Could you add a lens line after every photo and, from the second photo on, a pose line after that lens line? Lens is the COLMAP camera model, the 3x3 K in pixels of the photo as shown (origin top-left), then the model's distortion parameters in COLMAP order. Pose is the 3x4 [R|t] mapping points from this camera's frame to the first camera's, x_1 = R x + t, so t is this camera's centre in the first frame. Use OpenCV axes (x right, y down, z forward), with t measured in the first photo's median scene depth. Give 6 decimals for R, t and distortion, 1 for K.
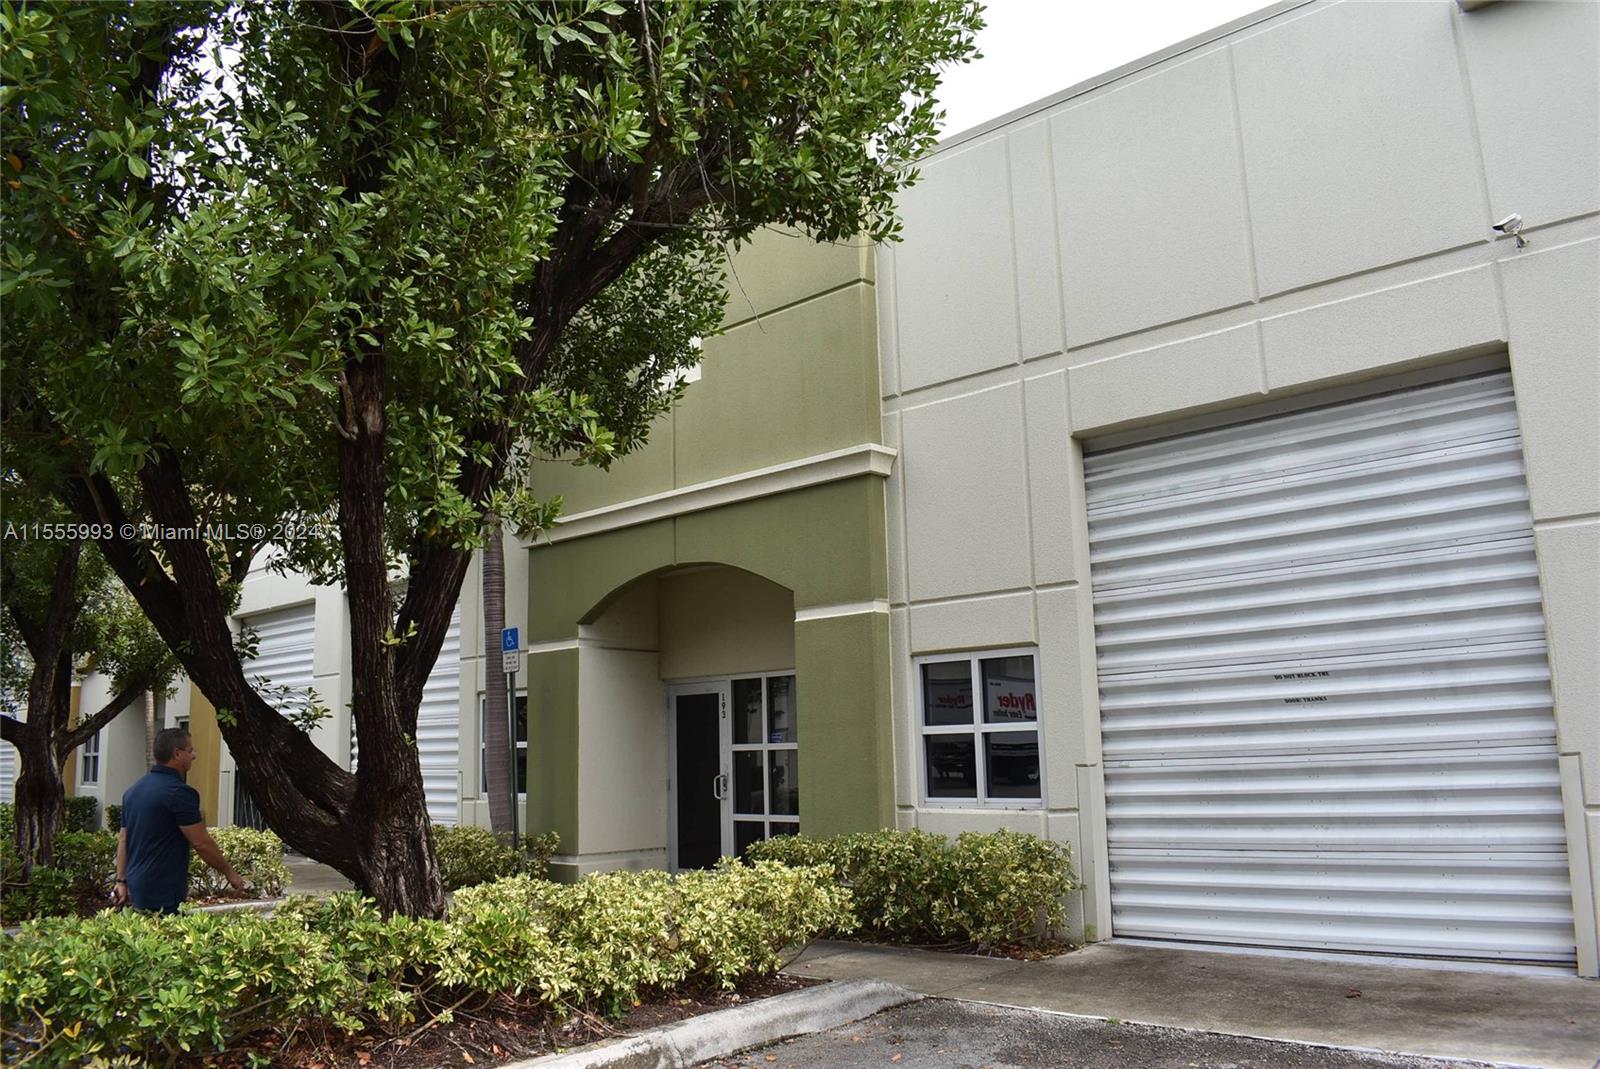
lens RADIAL K [[1278.7, 0, 767.6], [0, 1278.7, 533.1], [0, 0, 1]] dist [-0.094918, 0.016042]
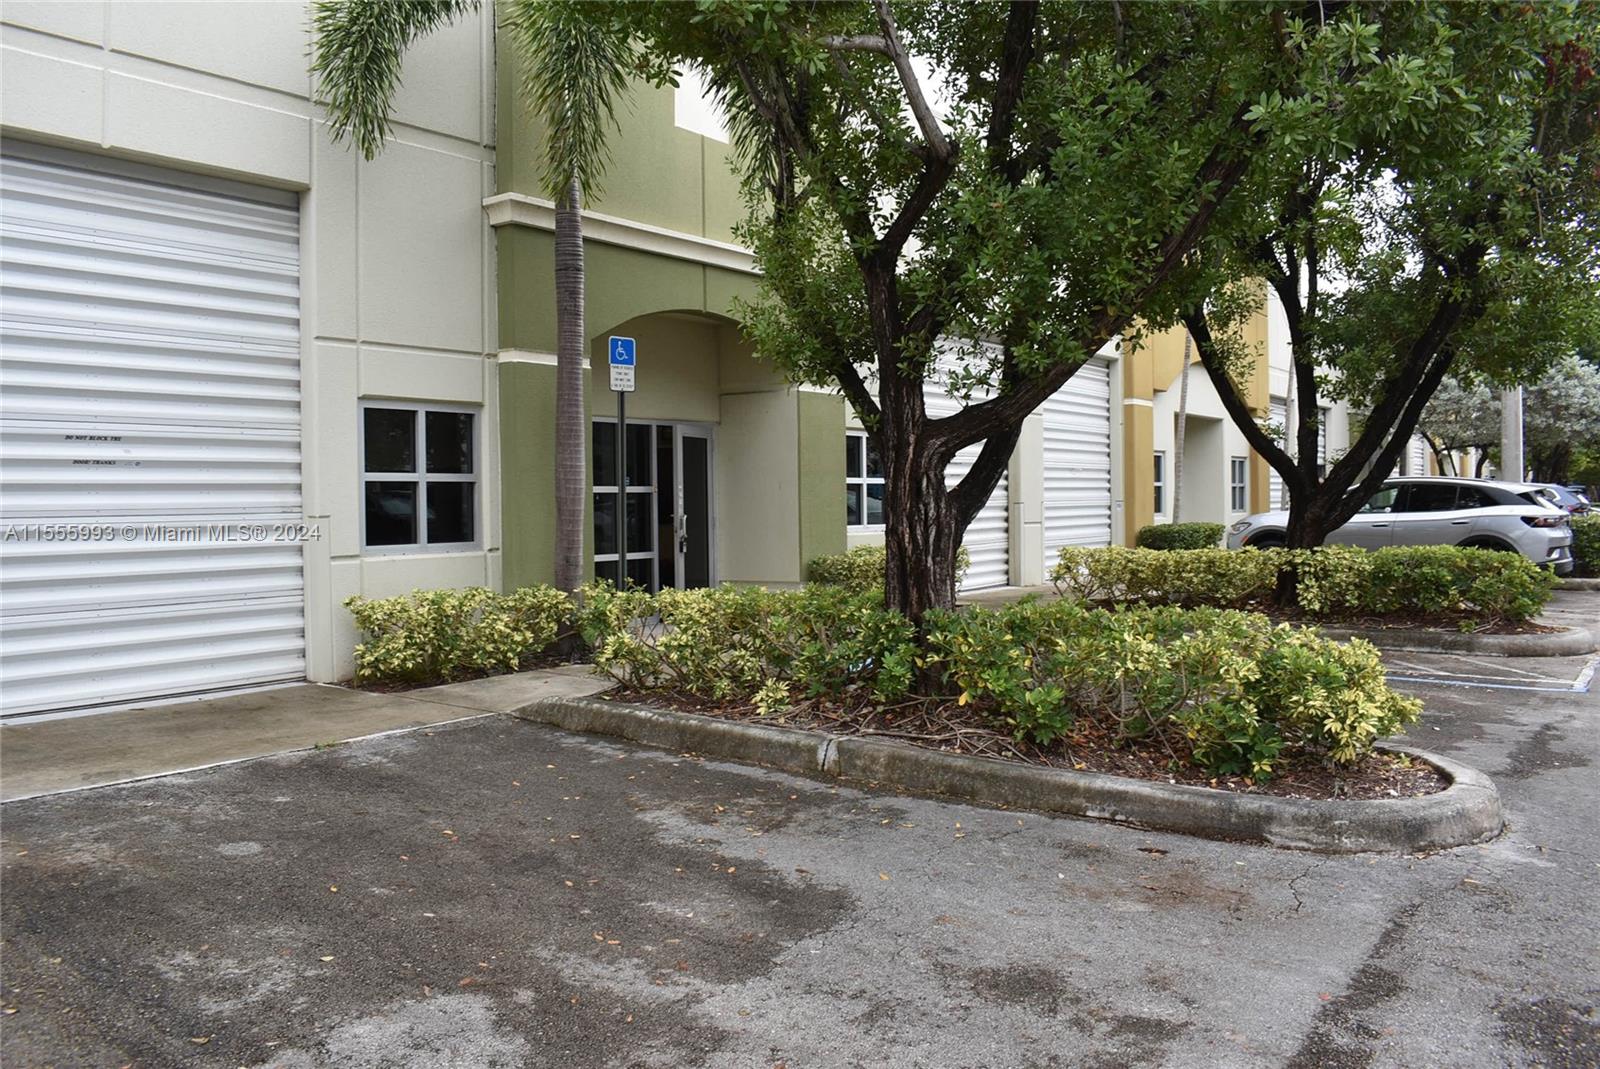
lens RADIAL K [[1278.7, 0, 799.1], [0, 1278.7, 527.4], [0, 0, 1]] dist [-0.094918, 0.016042]
pose [[-0.150410, -0.001303, 0.988623, -0.989231], [-0.156263, 0.987460, -0.022472, 0.187159], [-0.976196, -0.157865, -0.148728, 0.942690]]
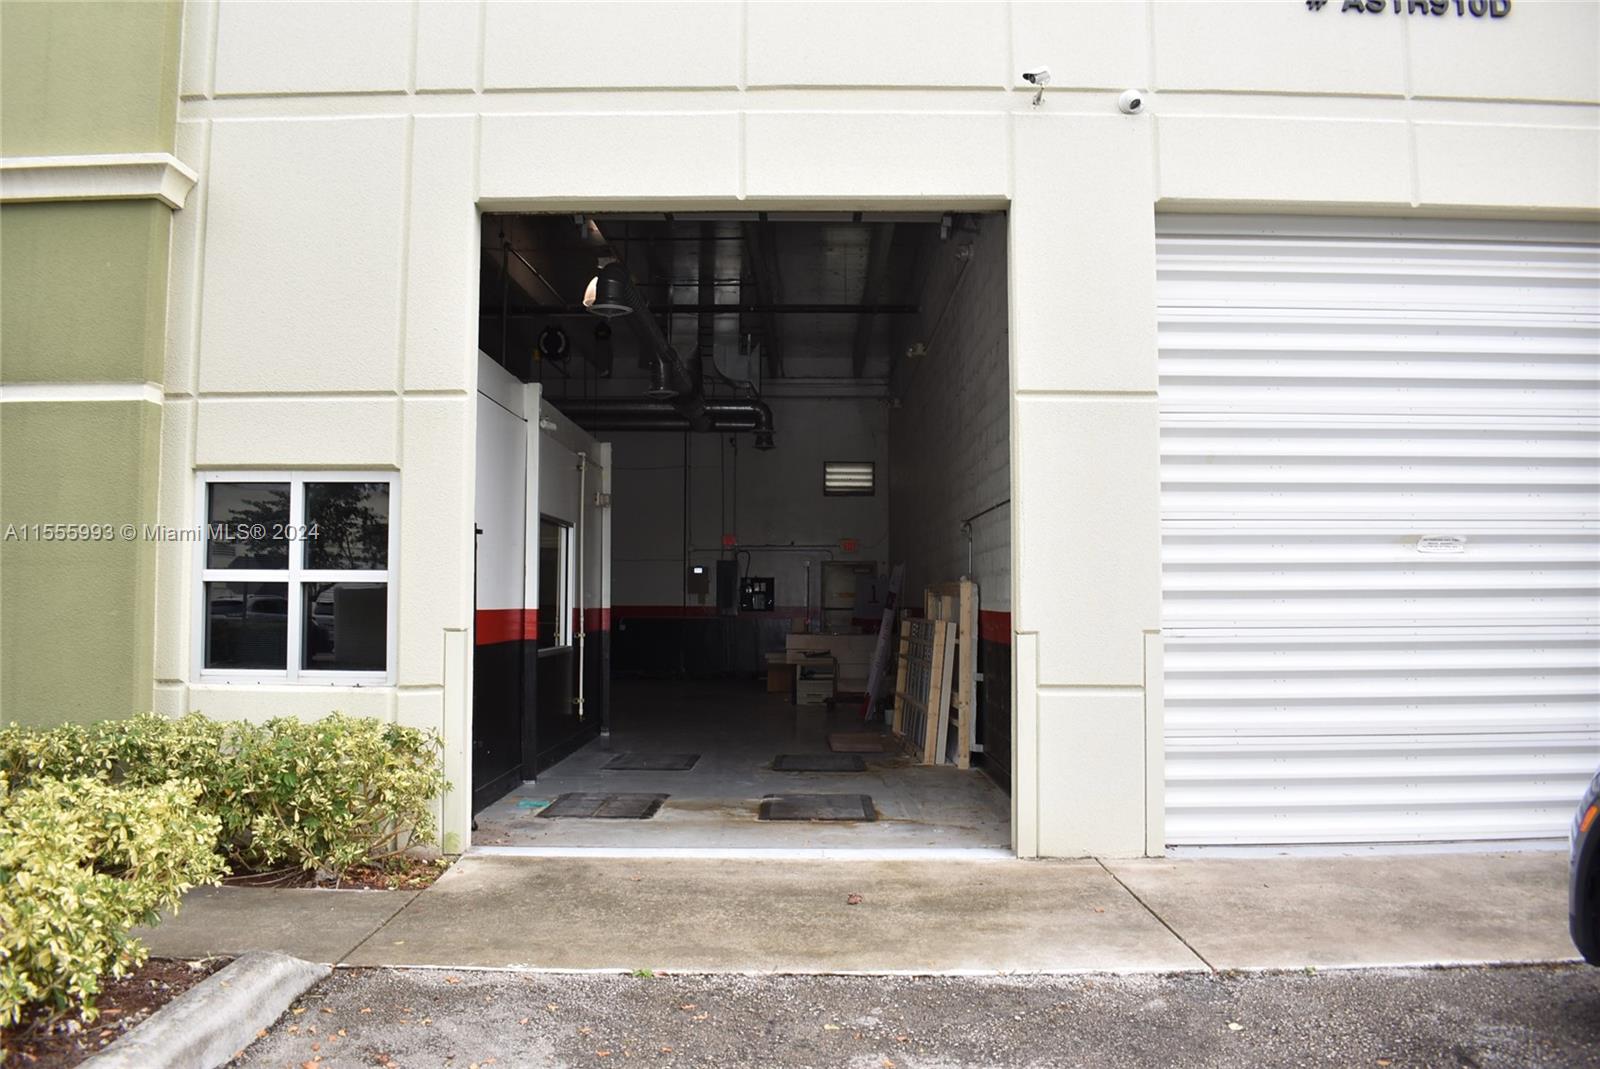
lens RADIAL K [[1278.7, 0, 798.3], [0, 1278.7, 529.8], [0, 0, 1]] dist [-0.094918, 0.016042]
pose [[0.718833, 0.064845, 0.692151, -0.134602], [-0.137059, 0.989317, 0.049657, 0.054100], [-0.681538, -0.130561, 0.720042, 0.298355]]
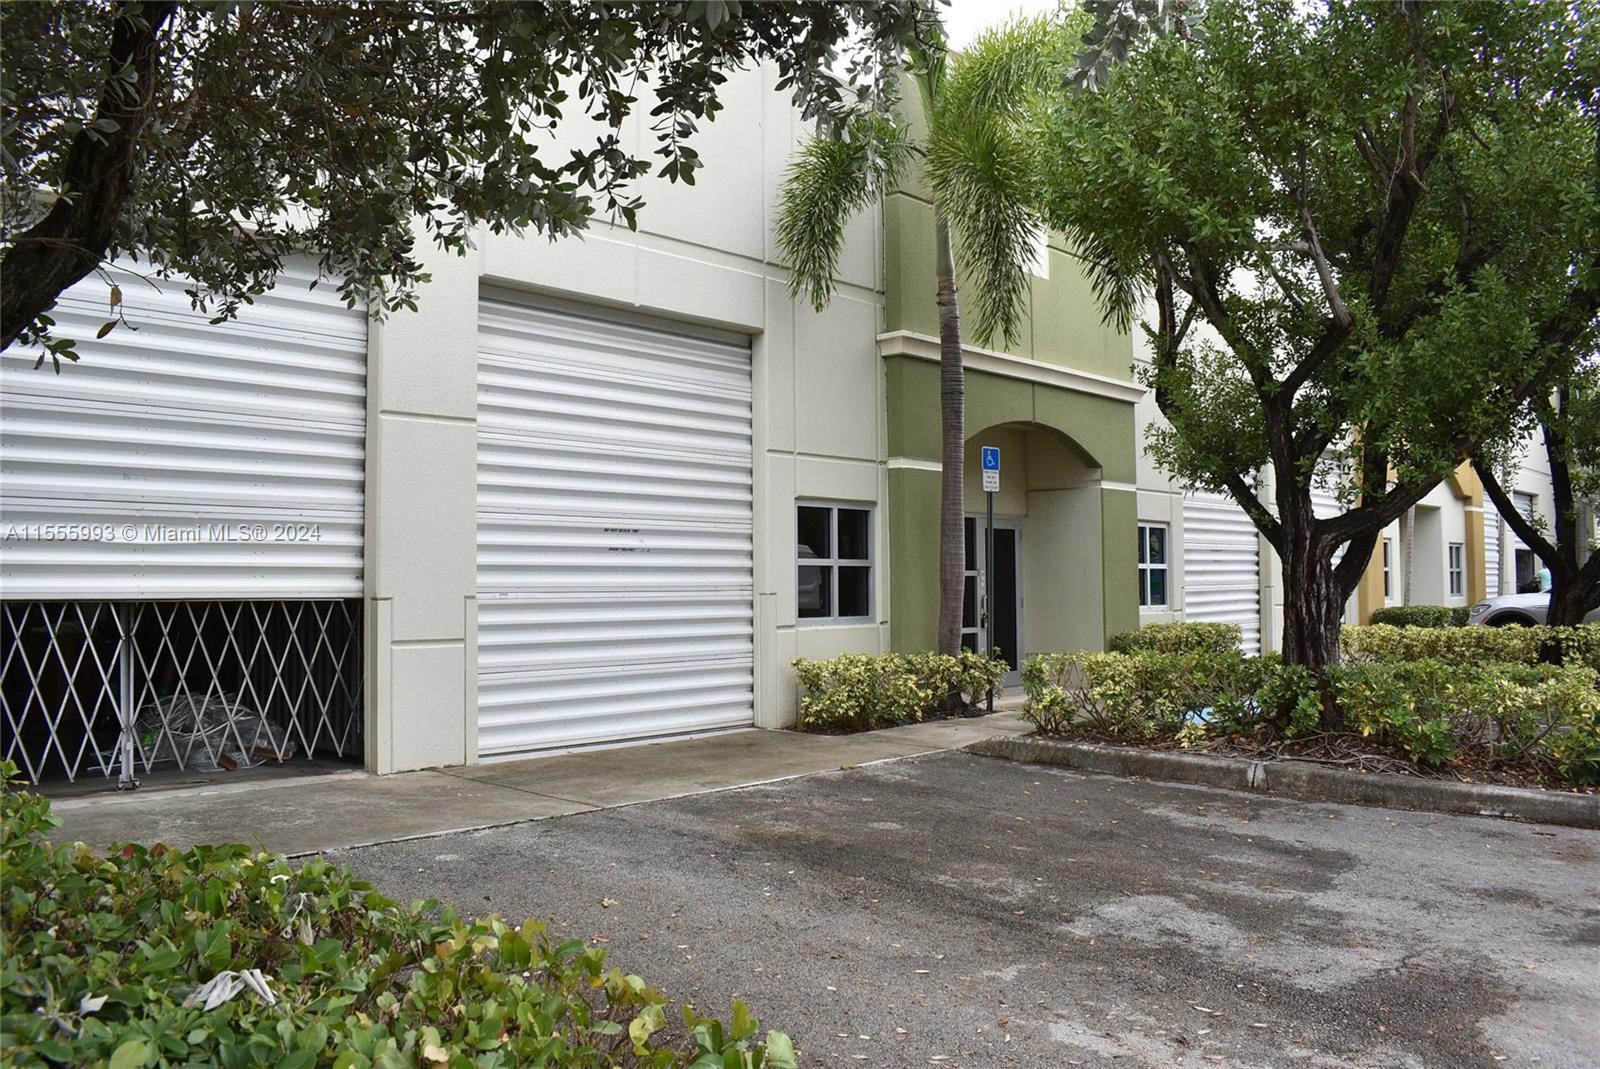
lens RADIAL K [[1278.7, 0, 796.4], [0, 1278.7, 521.7], [0, 0, 1]] dist [-0.094918, 0.016042]
pose [[-0.031248, 0.068706, 0.997147, -1.137979], [-0.165216, 0.983556, -0.072946, 0.218866], [-0.985762, -0.167024, -0.019383, 1.103890]]
